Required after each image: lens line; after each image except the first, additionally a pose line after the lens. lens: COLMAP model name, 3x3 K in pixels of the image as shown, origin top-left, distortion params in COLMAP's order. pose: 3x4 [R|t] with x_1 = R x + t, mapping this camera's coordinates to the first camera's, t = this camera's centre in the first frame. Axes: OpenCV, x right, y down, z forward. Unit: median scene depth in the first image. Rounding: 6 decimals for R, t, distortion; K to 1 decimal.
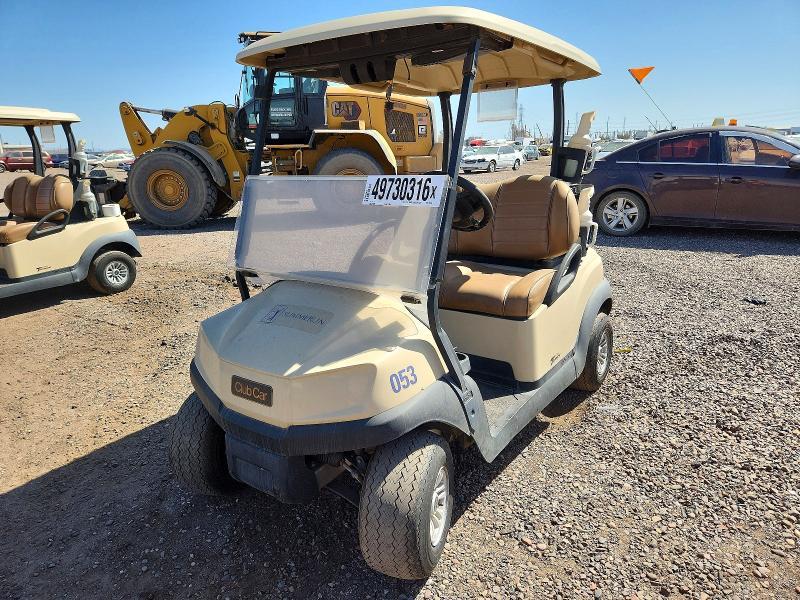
lens RADIAL K [[578.1, 0, 385.7], [0, 578.1, 281.2], [0, 0, 1]] dist [0.053590, -0.007005]
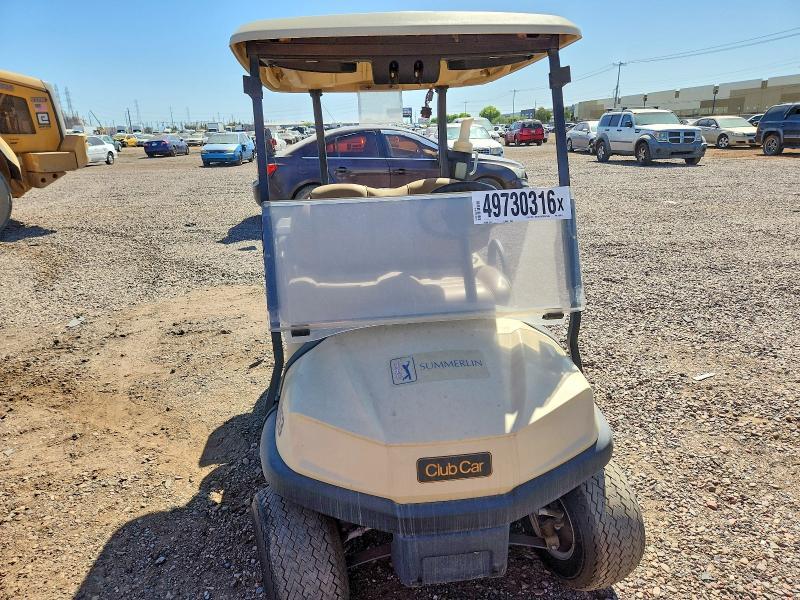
lens RADIAL K [[578.1, 0, 416.7], [0, 578.1, 287.9], [0, 0, 1]] dist [0.053590, -0.007005]
pose [[0.724351, -0.182183, 0.664925, -0.710080], [0.163741, 0.982318, 0.090771, -0.130277], [-0.669705, 0.043125, 0.741374, 0.393685]]
